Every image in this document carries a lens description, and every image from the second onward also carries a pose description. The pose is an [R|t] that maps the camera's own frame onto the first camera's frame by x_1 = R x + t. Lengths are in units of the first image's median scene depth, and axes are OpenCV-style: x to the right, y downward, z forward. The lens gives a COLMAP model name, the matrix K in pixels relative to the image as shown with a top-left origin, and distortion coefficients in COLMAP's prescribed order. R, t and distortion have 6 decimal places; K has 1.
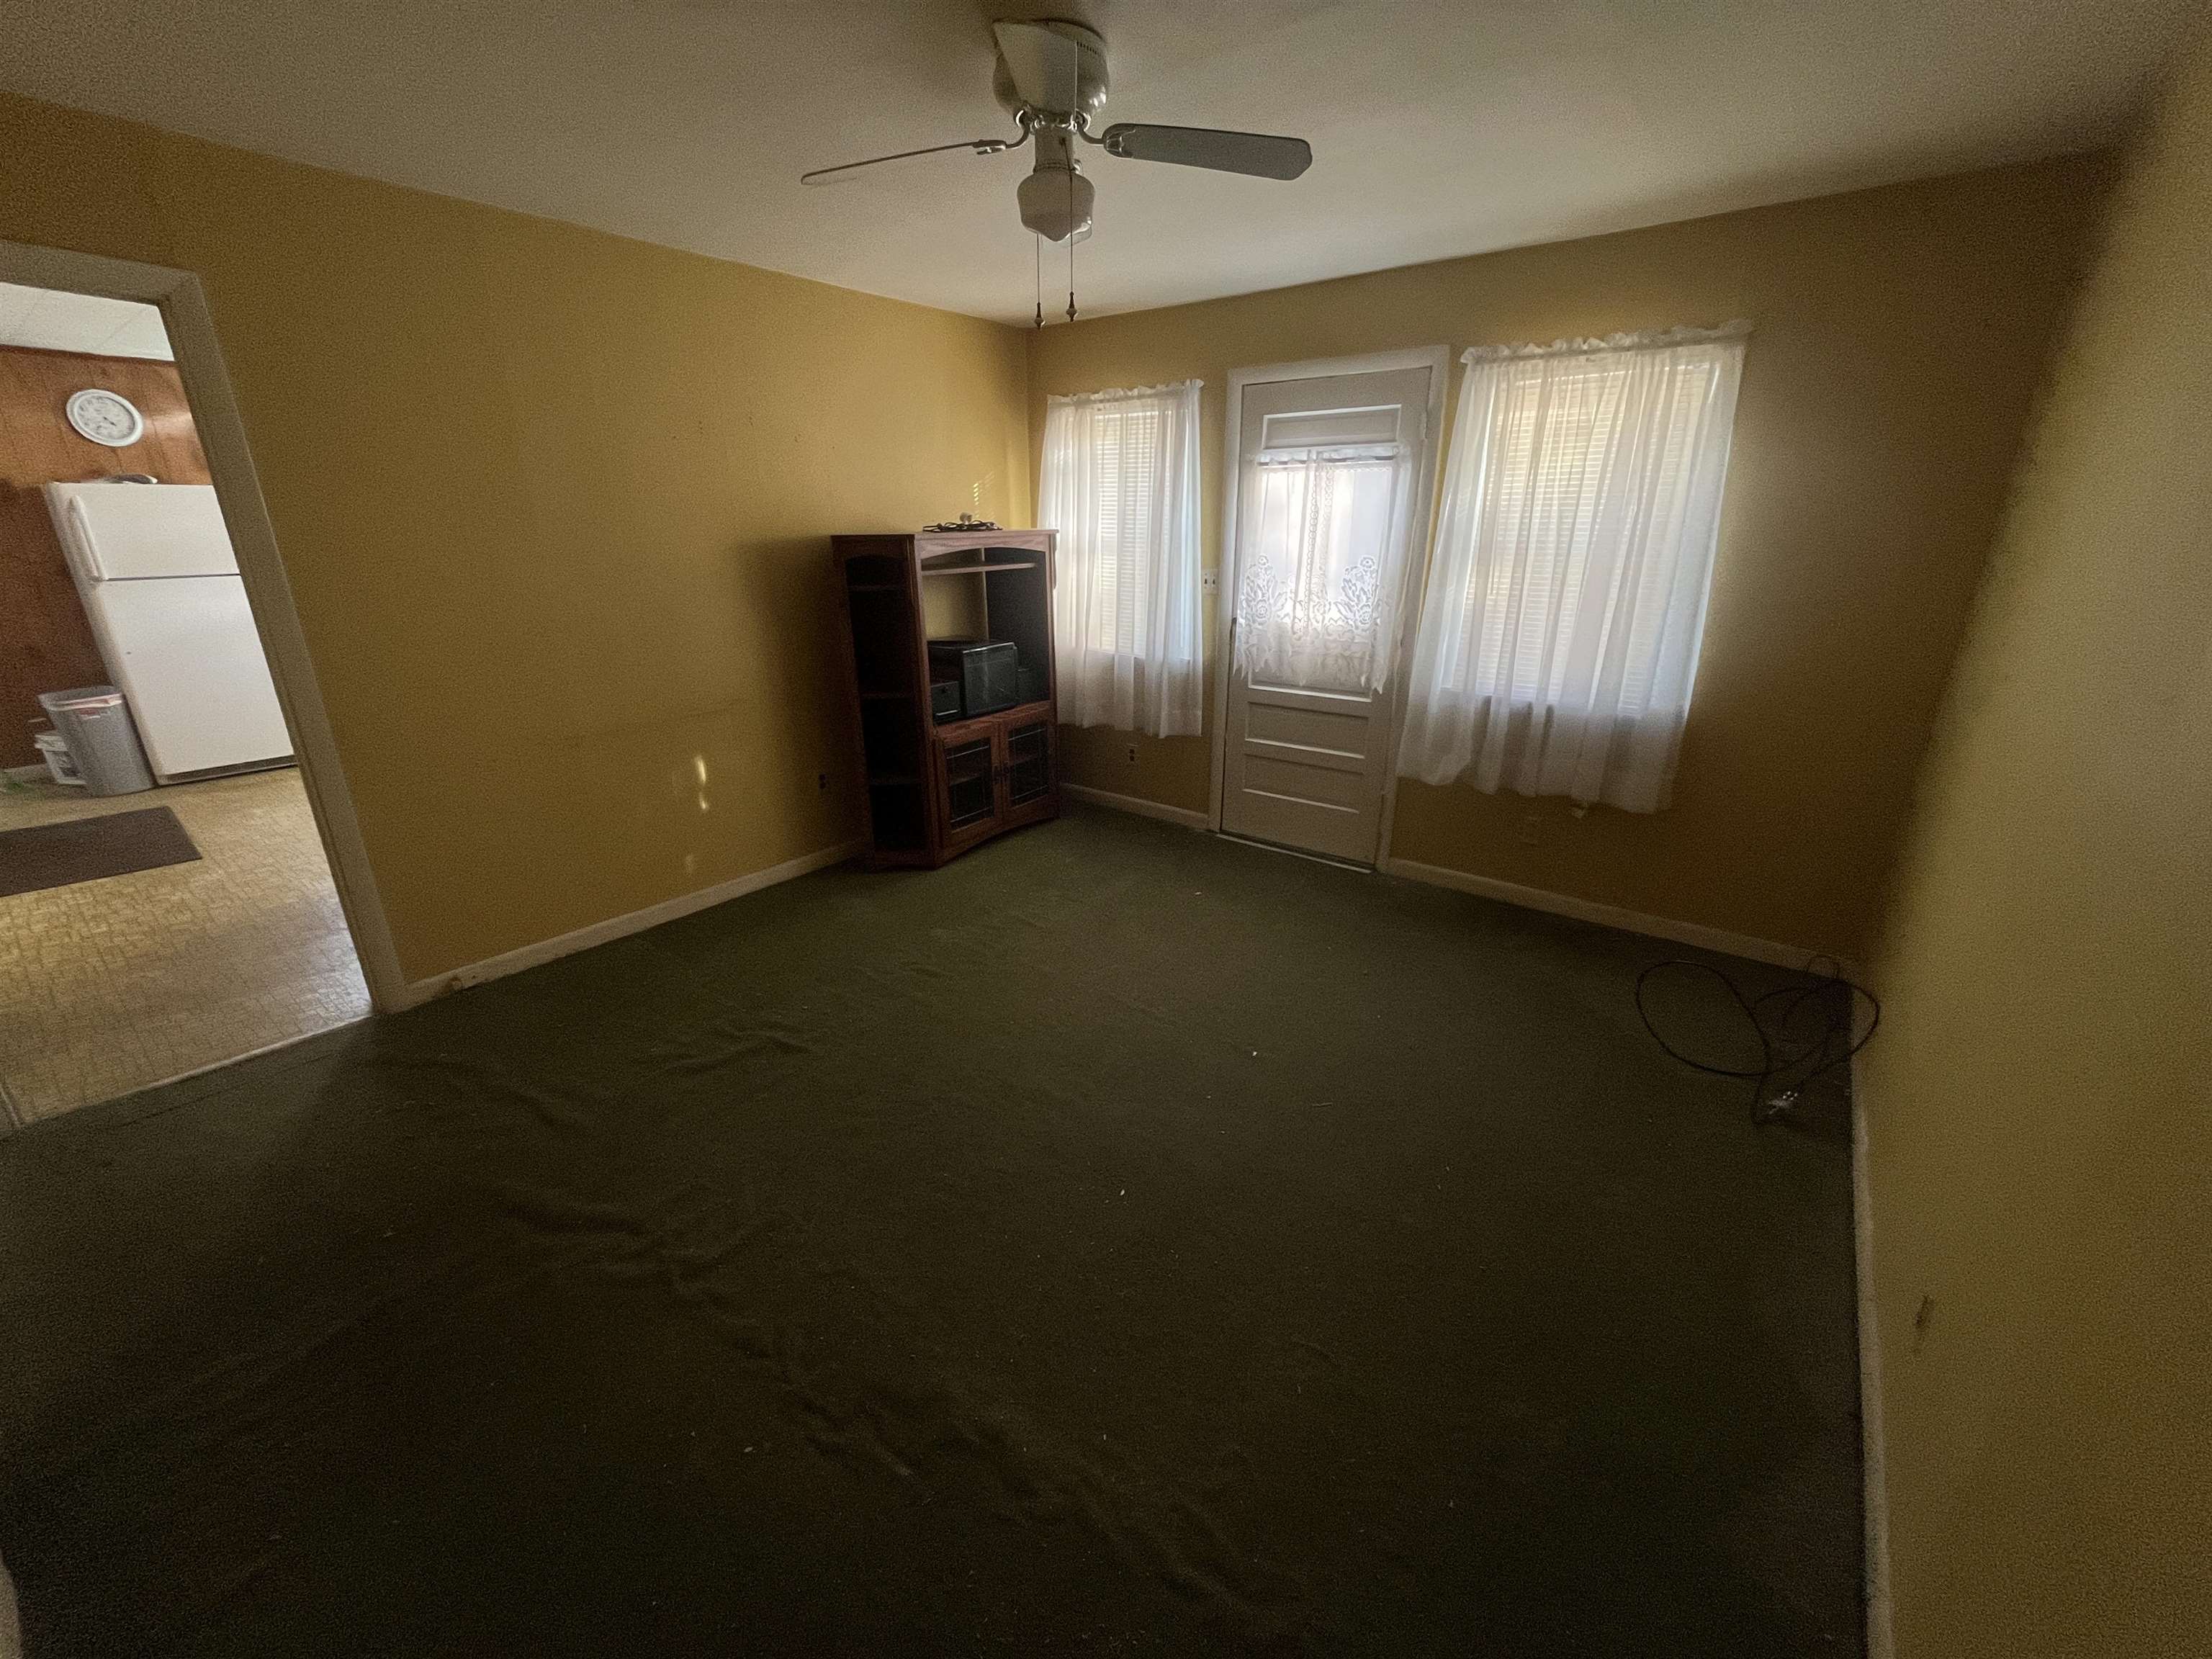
lens RADIAL K [[894.0, 0, 1104.9], [0, 894.0, 829.4], [0, 0, 1]] dist [-0.002207, -0.000192]
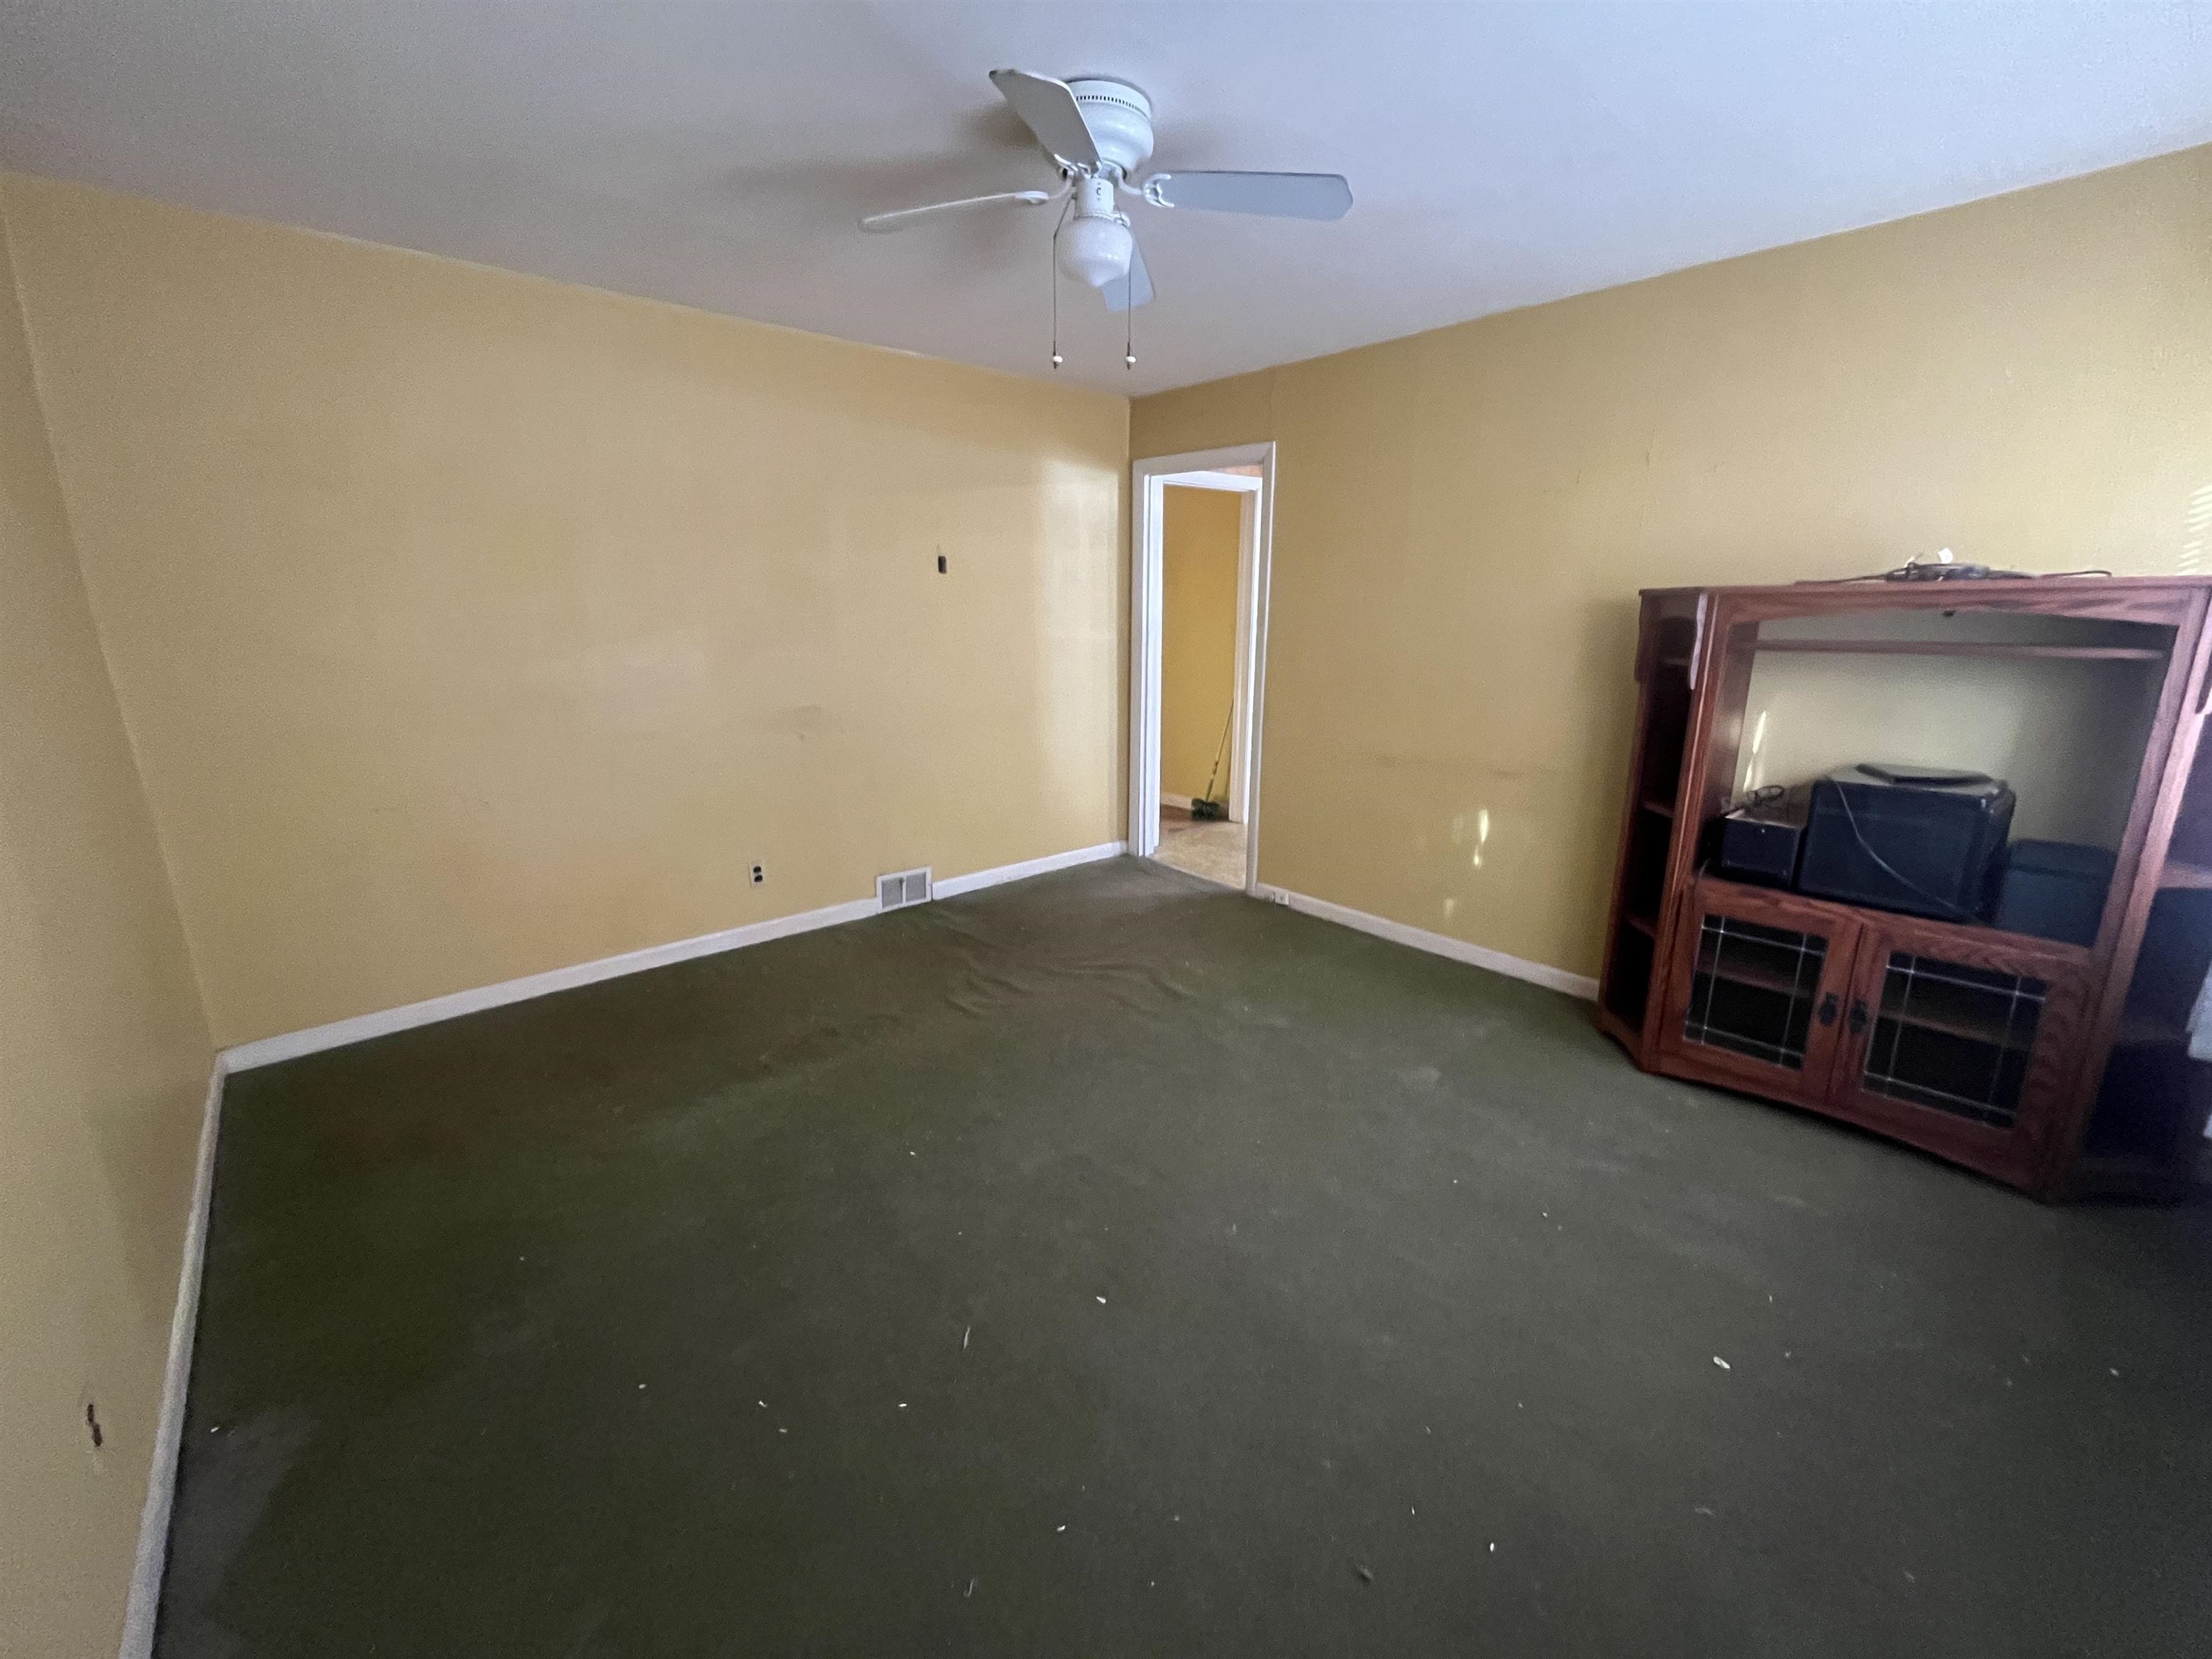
lens RADIAL K [[894.0, 0, 1104.9], [0, 894.0, 829.4], [0, 0, 1]] dist [-0.002207, -0.000192]
pose [[-0.193724, 0.242300, -0.950664, 0.391571], [-0.317165, 0.901517, 0.294405, -0.153333], [0.928374, 0.358551, -0.097796, 0.497282]]
